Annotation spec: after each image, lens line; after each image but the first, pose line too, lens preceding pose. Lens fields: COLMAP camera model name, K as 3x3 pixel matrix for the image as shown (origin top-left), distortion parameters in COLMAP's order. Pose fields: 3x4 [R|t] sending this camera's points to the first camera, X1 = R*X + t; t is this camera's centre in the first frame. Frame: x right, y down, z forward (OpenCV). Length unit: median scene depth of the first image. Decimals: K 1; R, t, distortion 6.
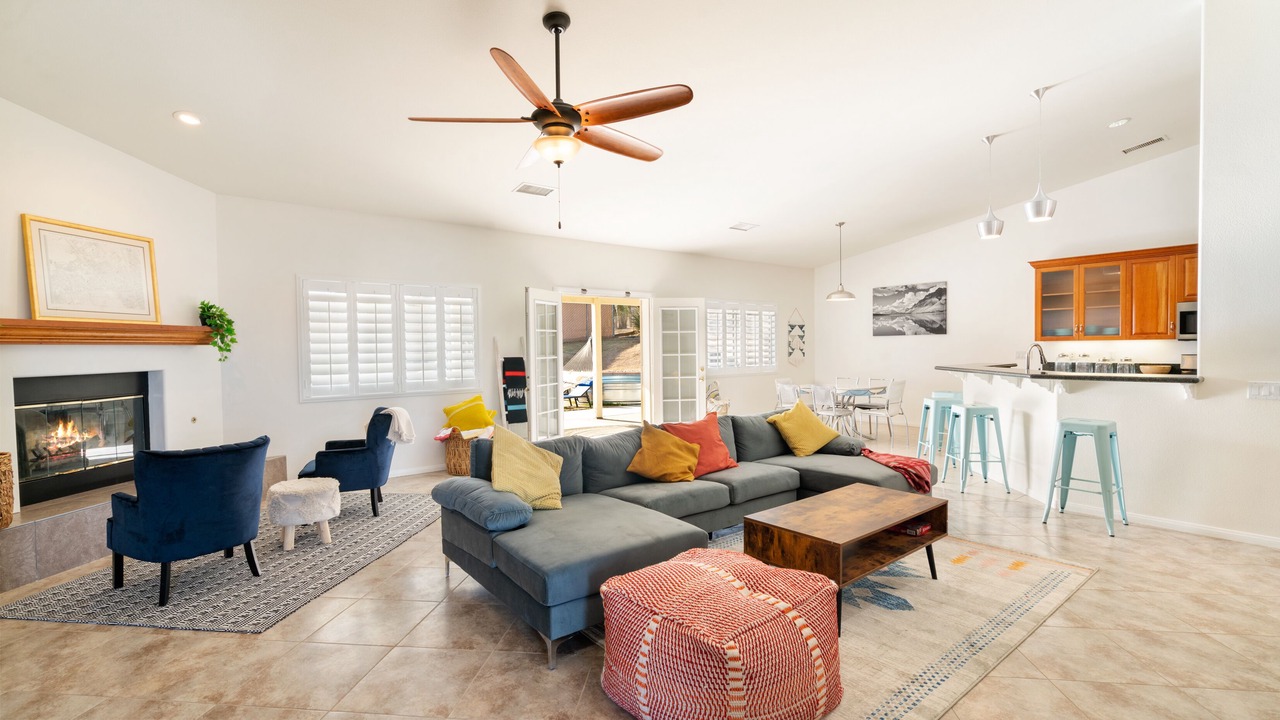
lens RADIAL K [[574.6, 0, 640.0], [0, 574.6, 360.0], [0, 0, 1]] dist [-0.002601, 0.001037]
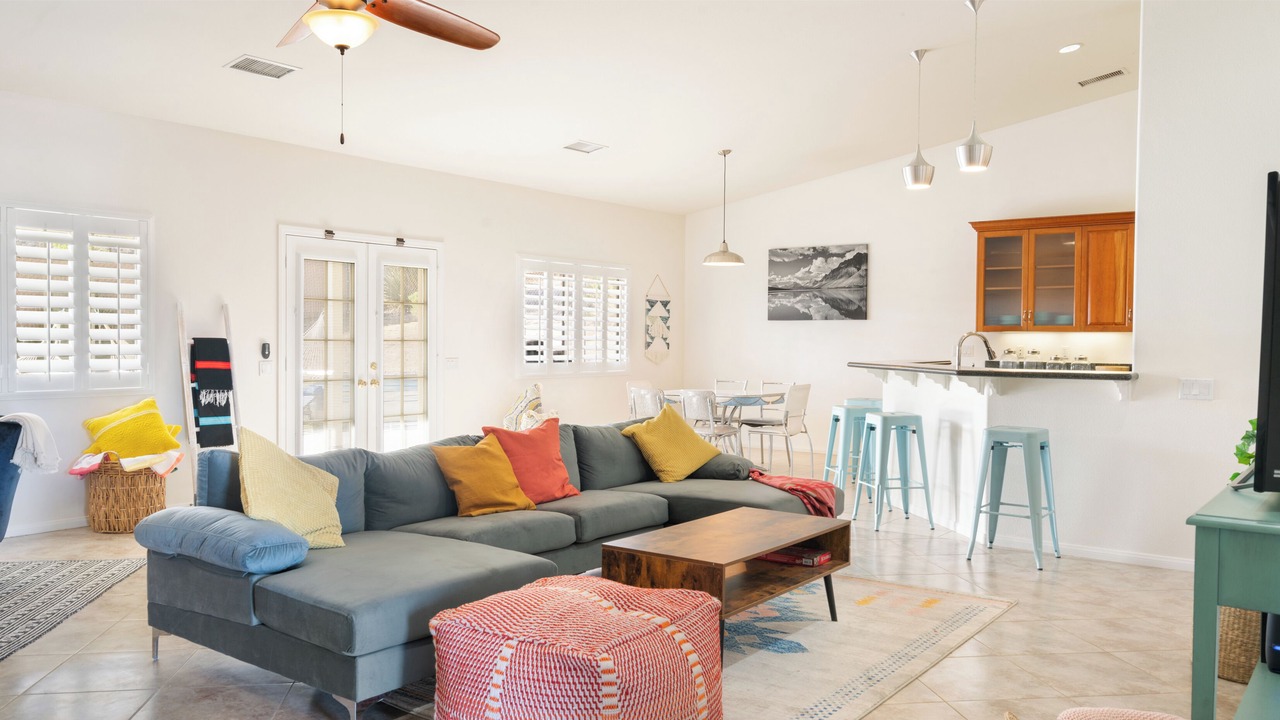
lens RADIAL K [[985.4, 0, 640.0], [0, 985.4, 360.0], [0, 0, 1]] dist [0.004046, 0.013588]
pose [[0.967401, 0.014728, 0.252822, -0.074328], [-0.014720, 0.999890, -0.001923, 0.022773], [-0.252823, -0.001861, 0.967511, -0.193869]]
